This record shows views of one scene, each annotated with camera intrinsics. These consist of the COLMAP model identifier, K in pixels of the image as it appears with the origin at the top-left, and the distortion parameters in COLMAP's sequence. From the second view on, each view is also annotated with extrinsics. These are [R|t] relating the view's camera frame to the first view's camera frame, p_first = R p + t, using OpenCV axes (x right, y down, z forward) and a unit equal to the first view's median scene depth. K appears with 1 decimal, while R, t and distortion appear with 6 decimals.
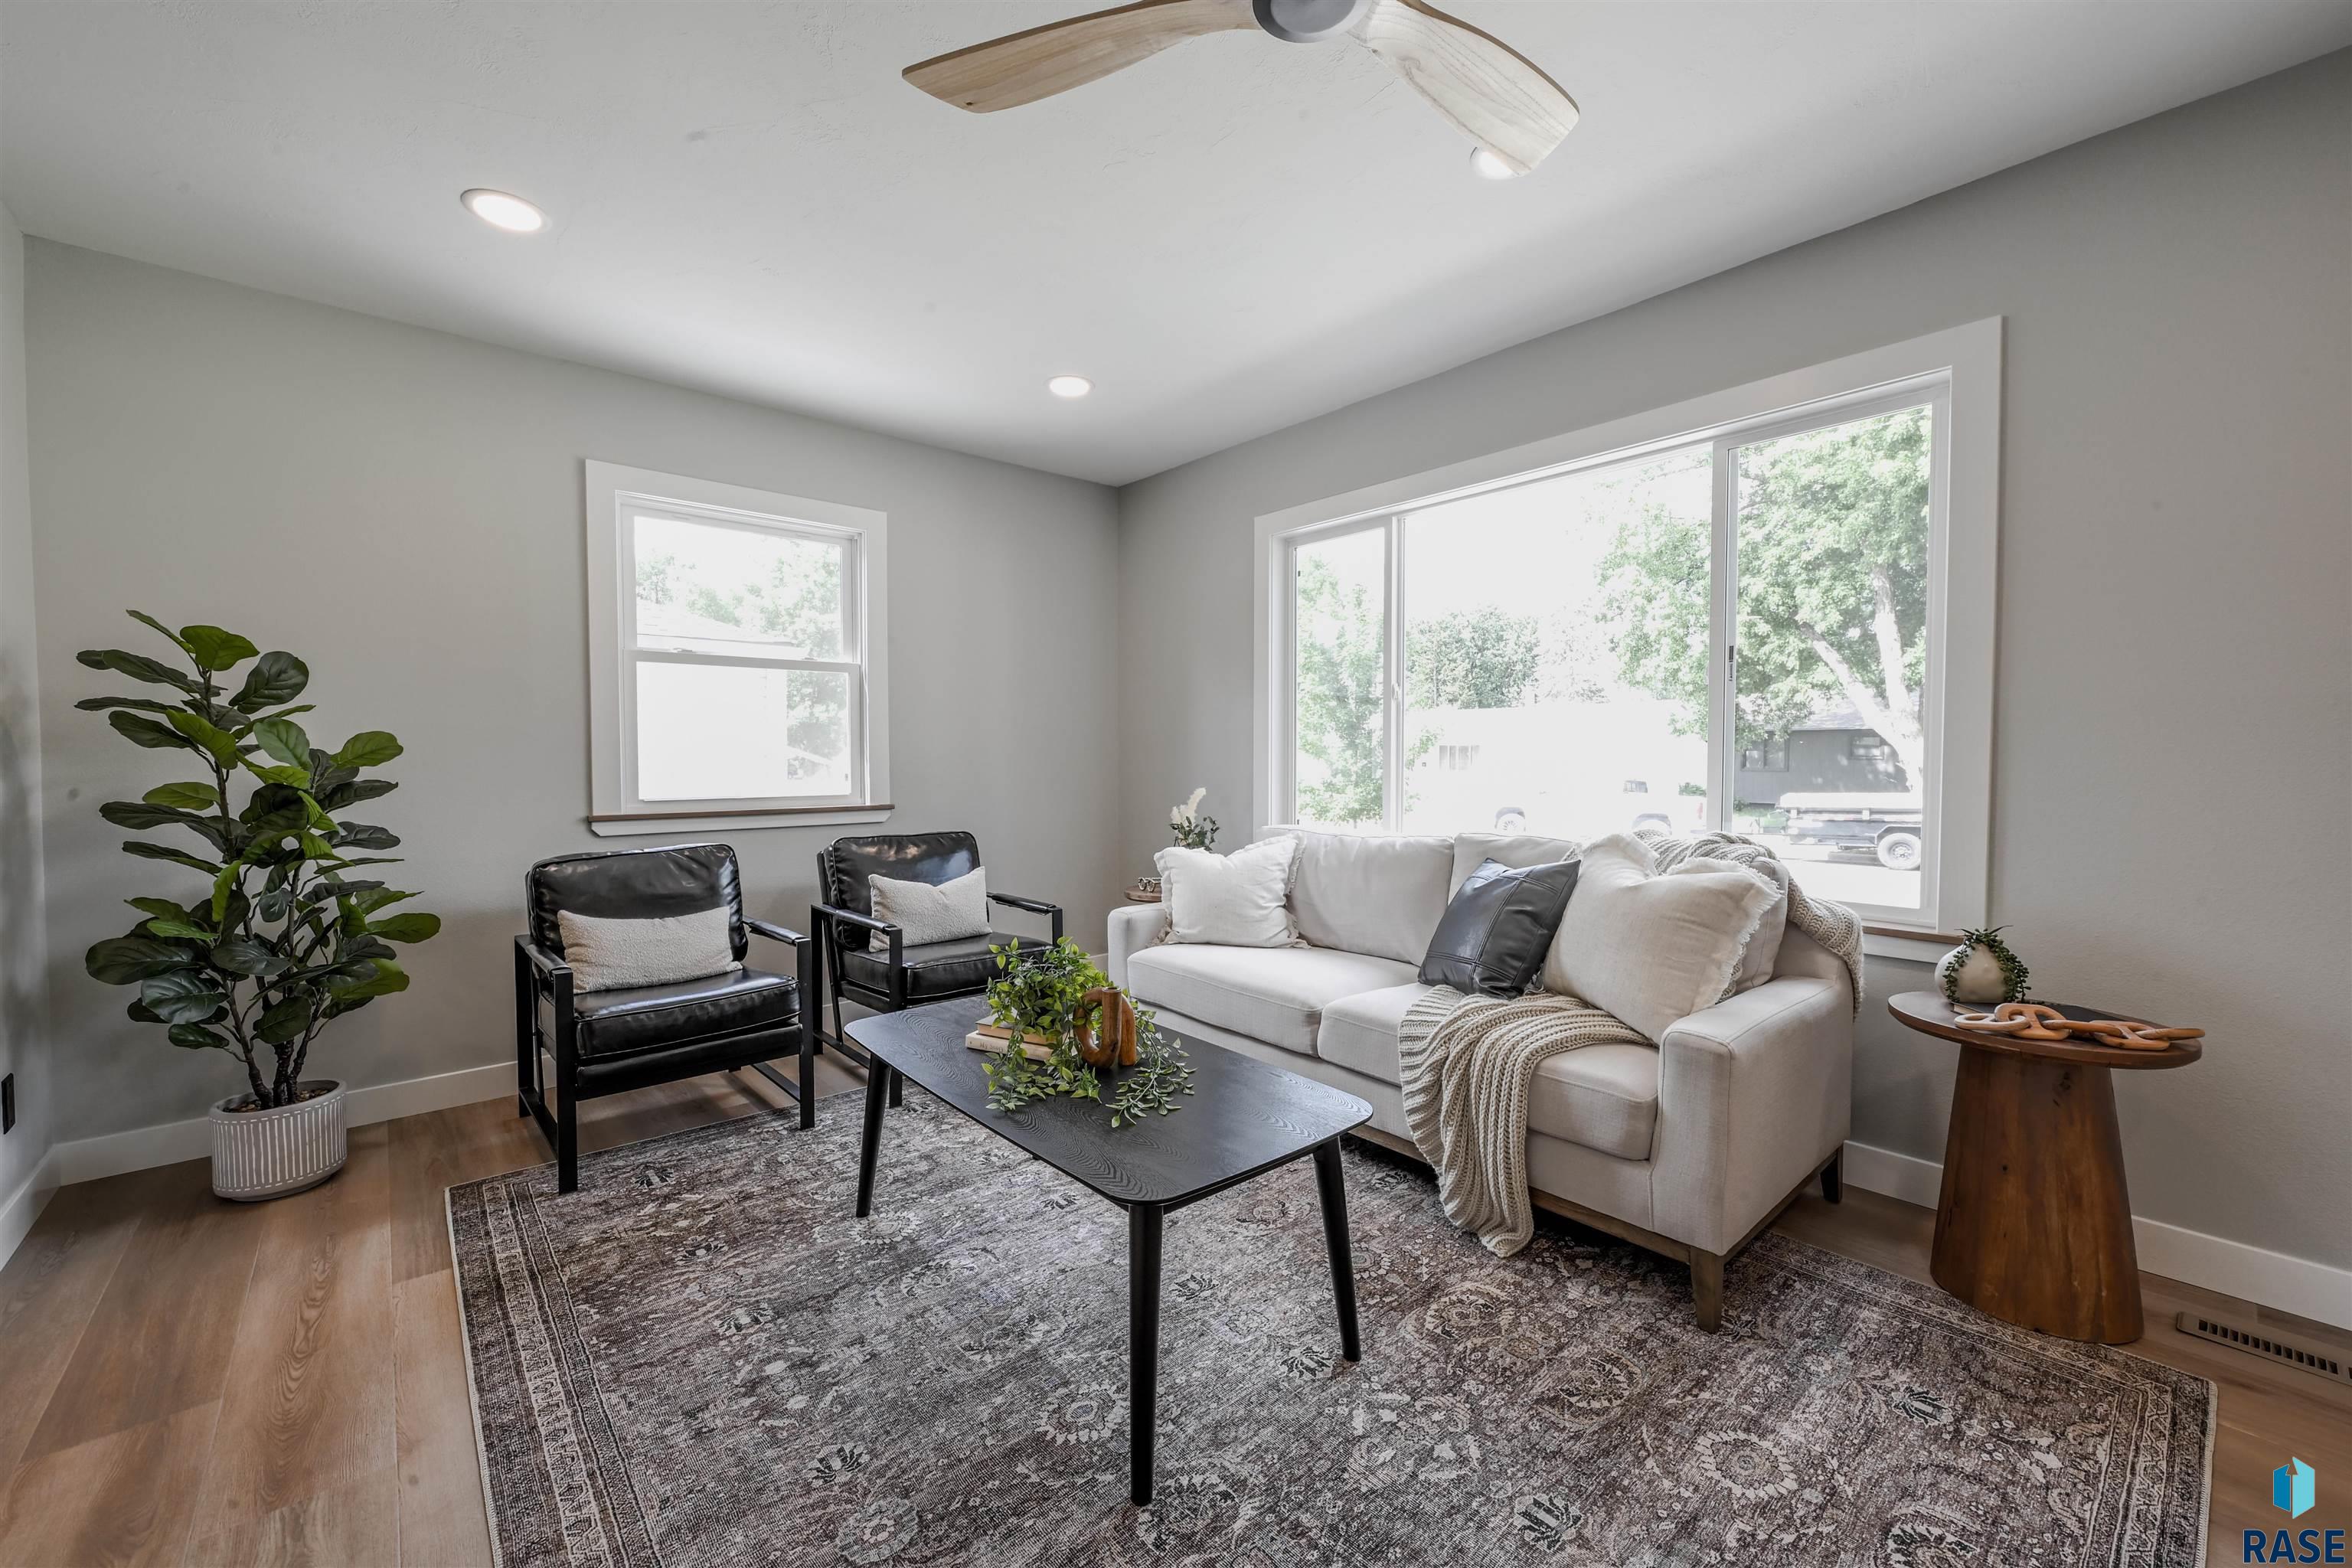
lens RADIAL K [[925.4, 0, 1177.8], [0, 925.4, 776.9], [0, 0, 1]] dist [0.000342, -0.000440]
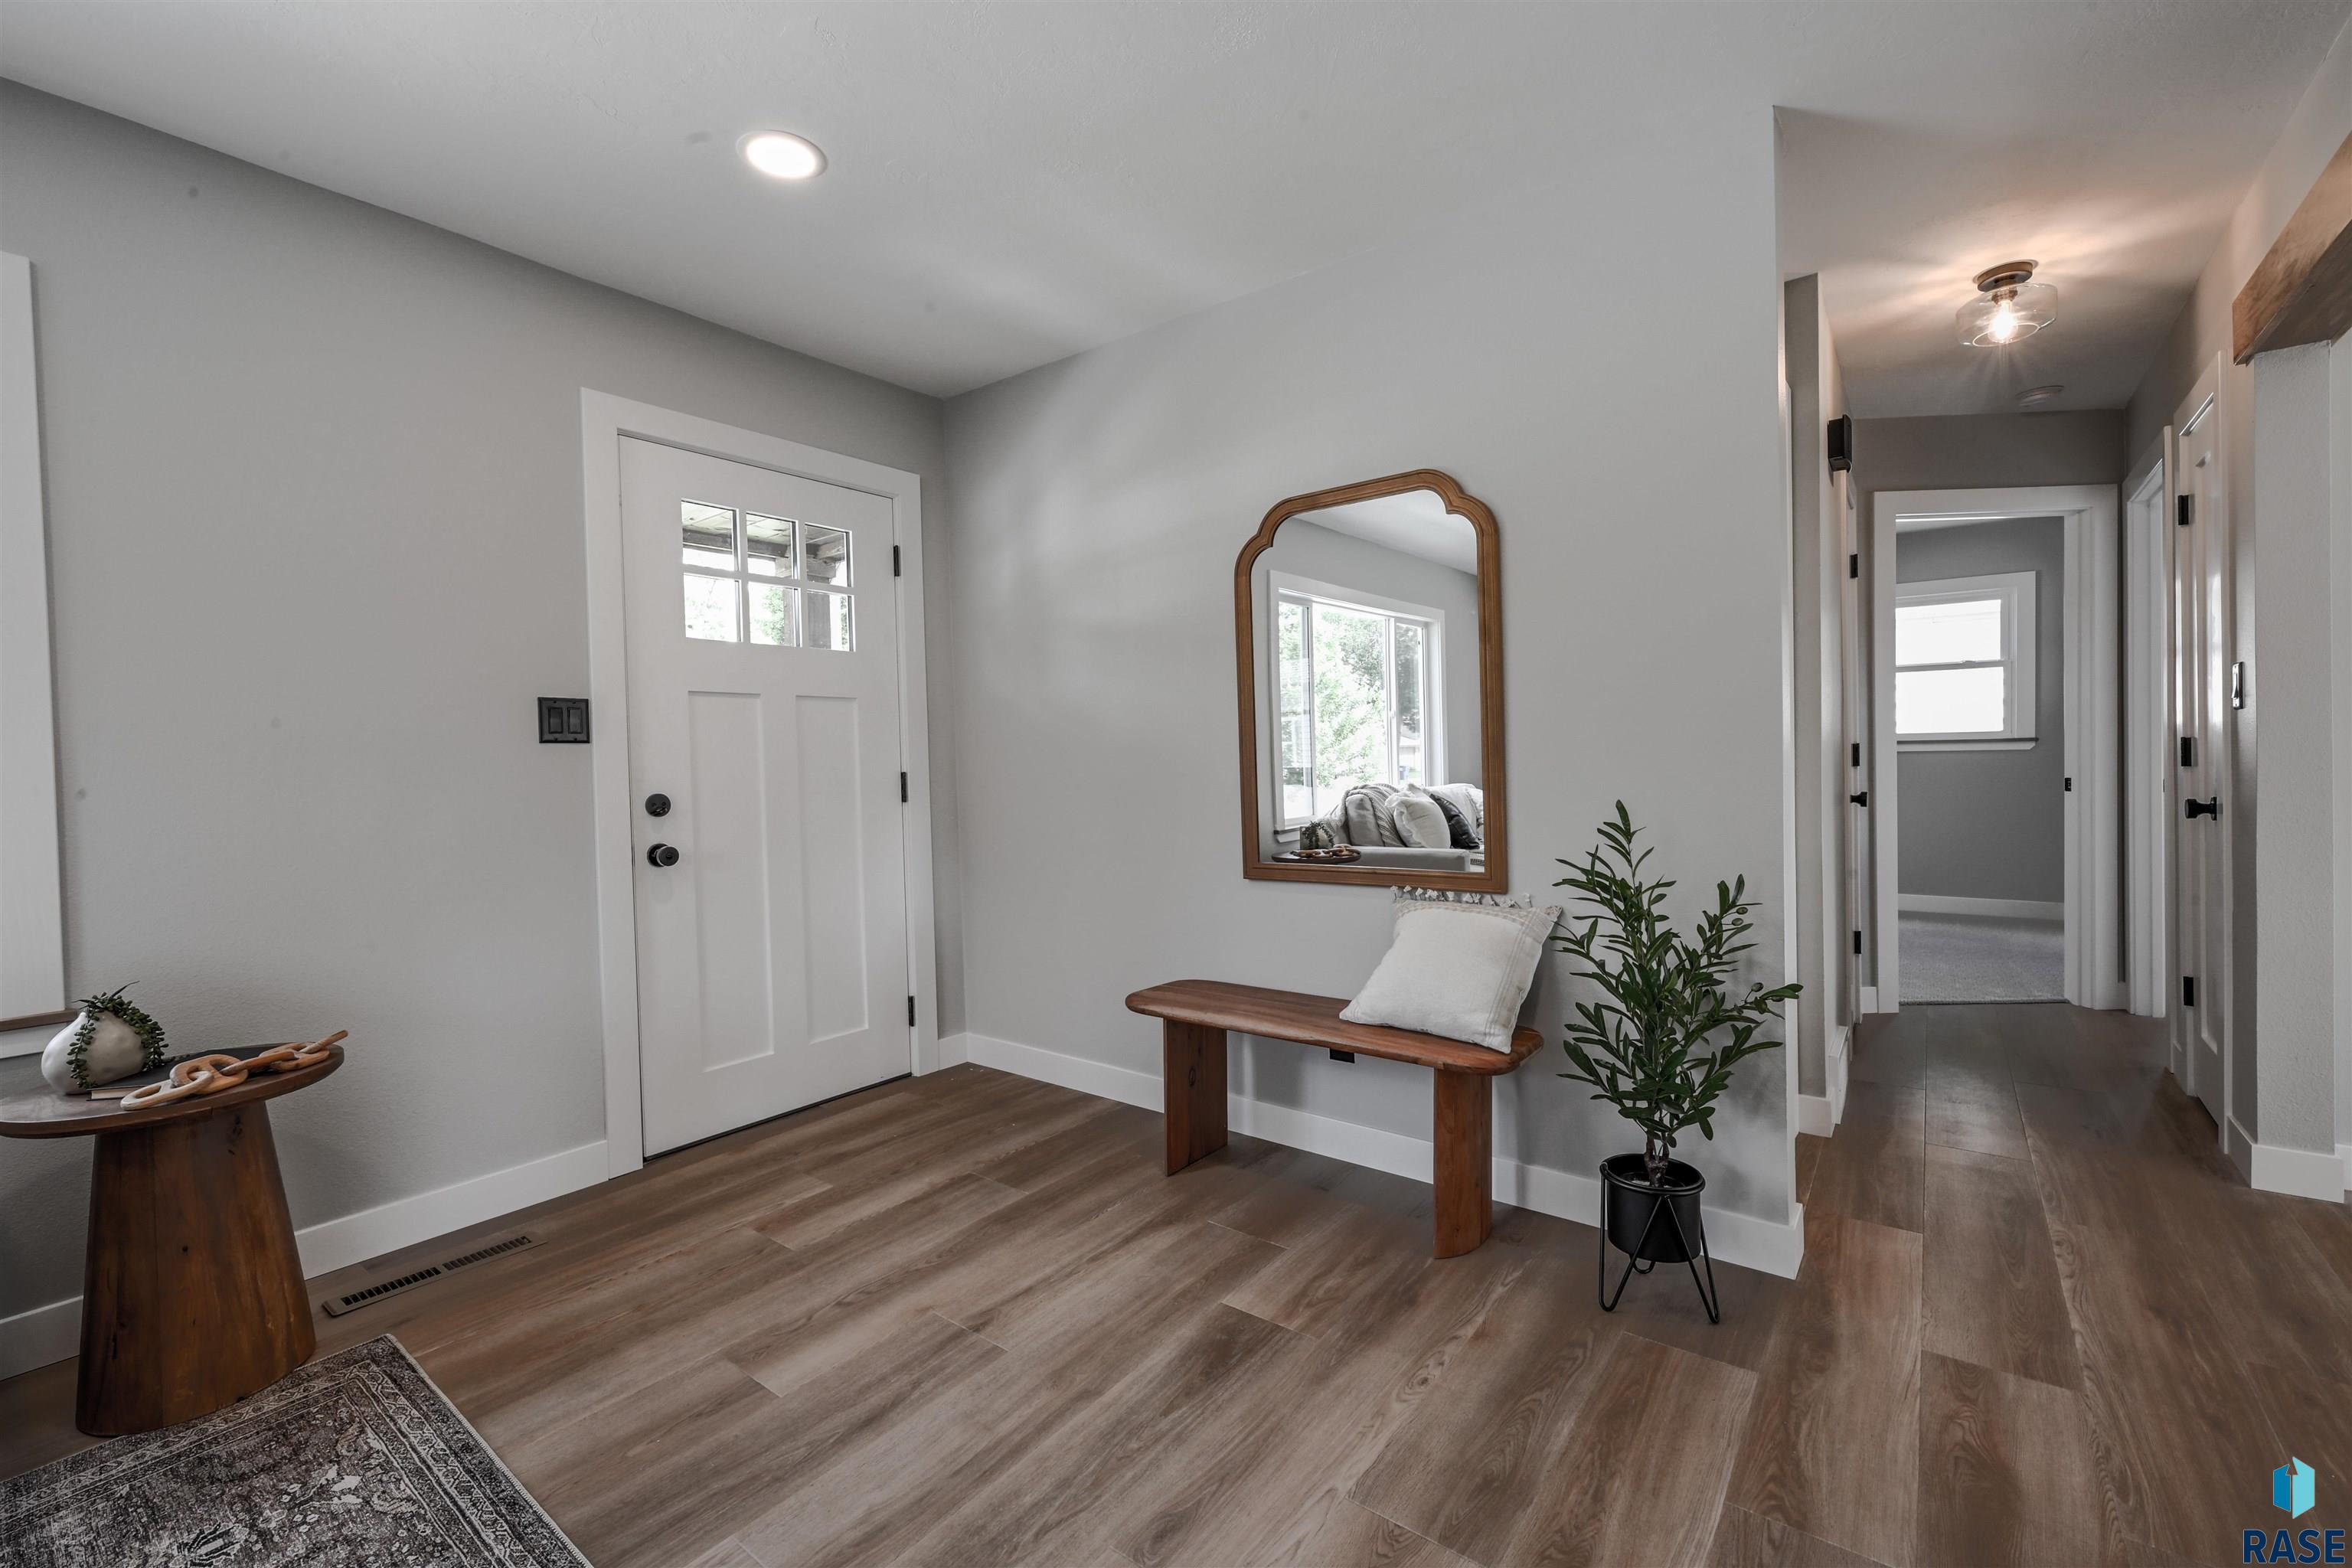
lens RADIAL K [[988.8, 0, 1167.7], [0, 988.8, 777.6], [0, 0, 1]] dist [-0.001079, 0.000032]
pose [[-0.194654, -0.012546, 0.980792, -0.190169], [0.046958, 0.998652, 0.022094, -0.006666], [-0.979747, 0.050357, -0.193802, 0.203784]]
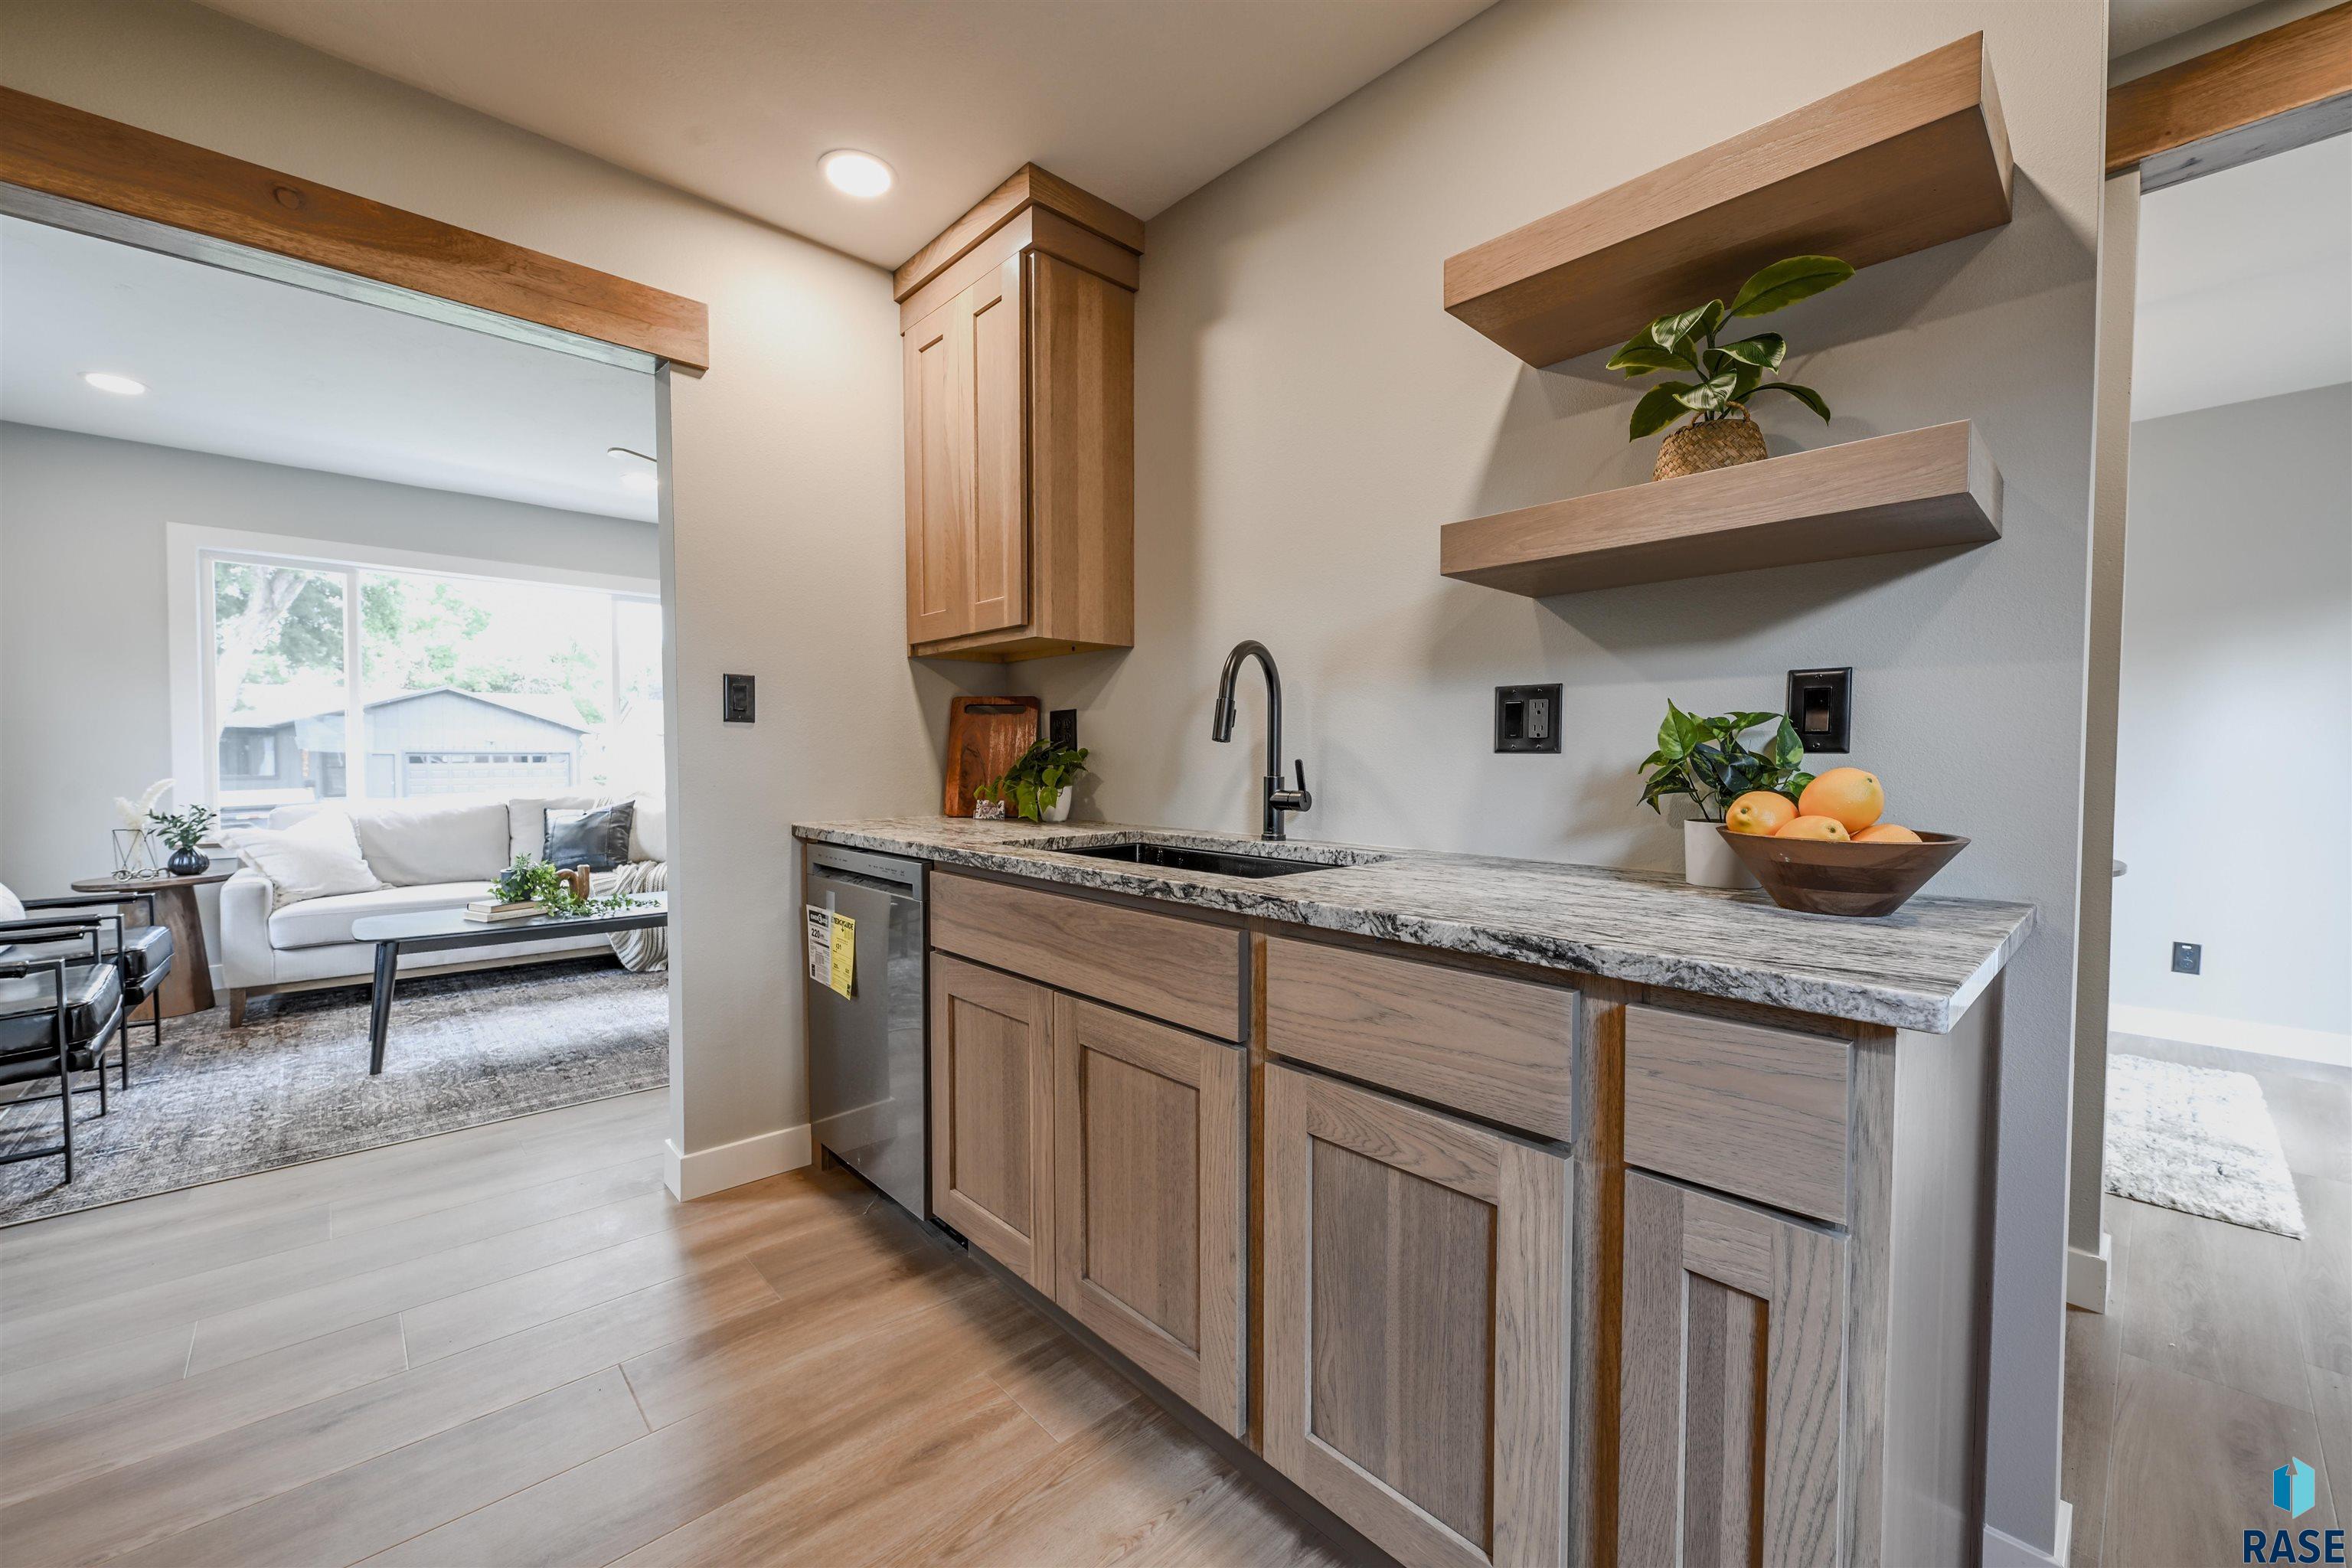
lens RADIAL K [[925.4, 0, 1163.9], [0, 925.4, 781.2], [0, 0, 1]] dist [0.000342, -0.000440]
pose [[-0.019424, -0.022858, 0.999550, -1.876010], [0.018627, 0.999557, 0.023220, 0.019783], [-0.999638, 0.019070, -0.018989, -0.191568]]
